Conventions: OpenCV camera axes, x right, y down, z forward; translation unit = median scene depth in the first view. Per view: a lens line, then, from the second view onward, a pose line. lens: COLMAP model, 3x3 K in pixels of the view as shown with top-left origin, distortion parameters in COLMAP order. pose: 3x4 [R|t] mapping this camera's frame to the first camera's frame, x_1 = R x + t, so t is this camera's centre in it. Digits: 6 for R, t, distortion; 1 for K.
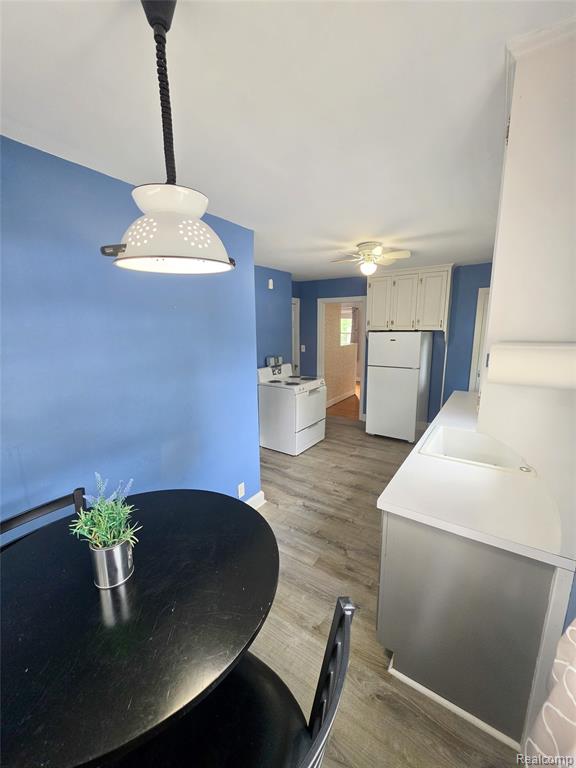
lens RADIAL K [[307.4, 0, 290.4], [0, 307.4, 383.6], [0, 0, 1]] dist [-0.006828, -0.000023]
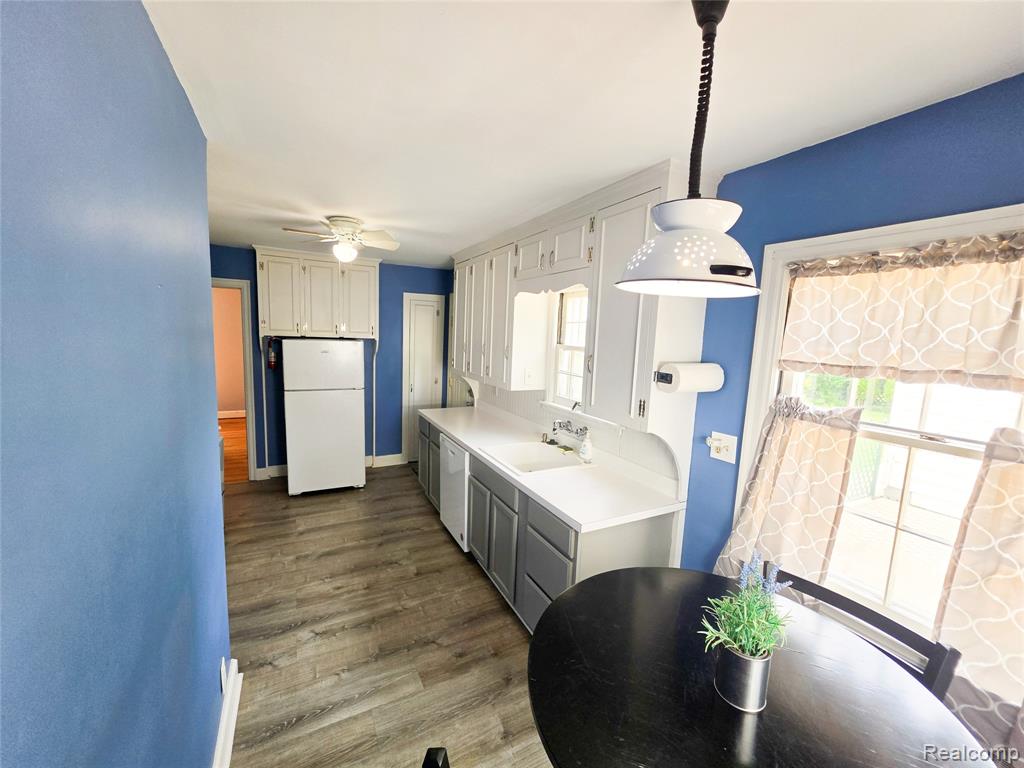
lens RADIAL K [[409.9, 0, 521.4], [0, 409.9, 386.3], [0, 0, 1]] dist [-0.006828, -0.000023]
pose [[0.463735, -0.083764, 0.882006, -0.418074], [0.119817, 0.992304, 0.031243, -0.053049], [-0.877835, 0.091191, 0.470202, 0.237433]]
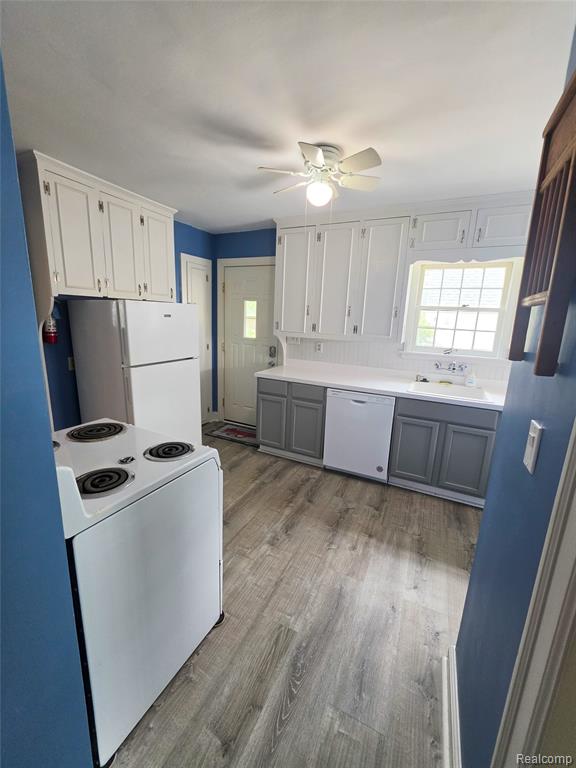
lens RADIAL K [[307.4, 0, 289.6], [0, 307.4, 380.2], [0, 0, 1]] dist [-0.006828, -0.000023]
pose [[-0.133208, -0.198272, 0.971053, -0.416946], [0.151876, 0.964128, 0.217693, -0.162430], [-0.979382, 0.176479, -0.098317, 1.205712]]
